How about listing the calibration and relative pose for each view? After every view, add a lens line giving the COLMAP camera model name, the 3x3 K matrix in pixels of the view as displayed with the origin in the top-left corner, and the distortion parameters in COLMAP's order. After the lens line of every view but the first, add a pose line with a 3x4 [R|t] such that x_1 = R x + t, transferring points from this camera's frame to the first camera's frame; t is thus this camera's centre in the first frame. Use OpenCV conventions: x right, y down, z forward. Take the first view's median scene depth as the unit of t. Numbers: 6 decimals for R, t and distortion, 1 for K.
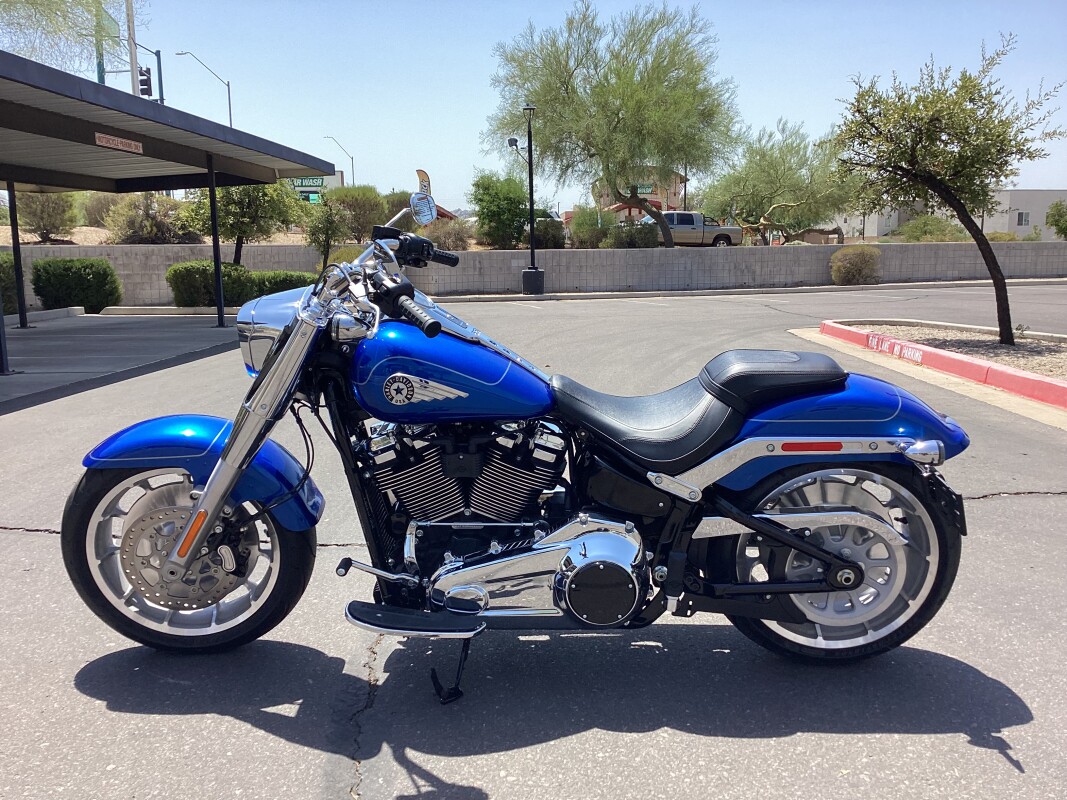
lens RADIAL K [[959.6, 0, 533.5], [0, 959.6, 400.0], [0, 0, 1]] dist [0.043641, -0.004411]
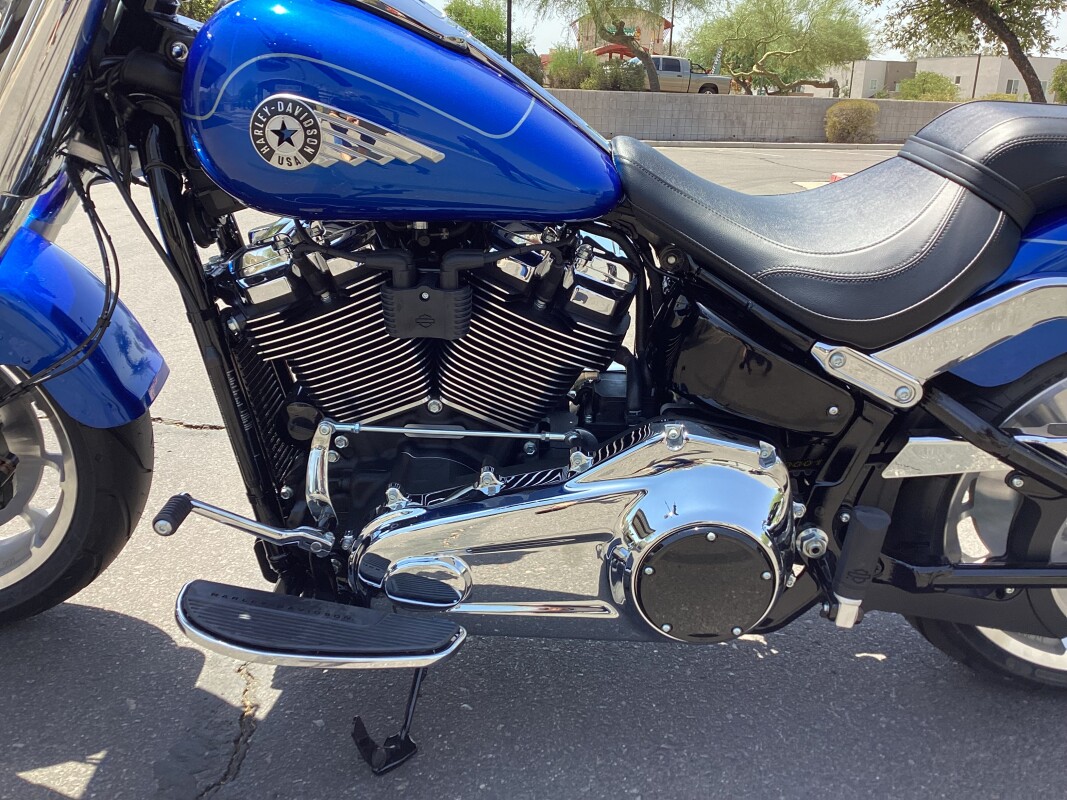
lens RADIAL K [[959.6, 0, 533.5], [0, 959.6, 400.0], [0, 0, 1]] dist [0.043641, -0.004411]
pose [[0.998490, 0.036920, 0.040686, -0.037778], [-0.042509, 0.988312, 0.146400, 0.037125], [-0.034805, -0.147908, 0.988388, 0.502420]]
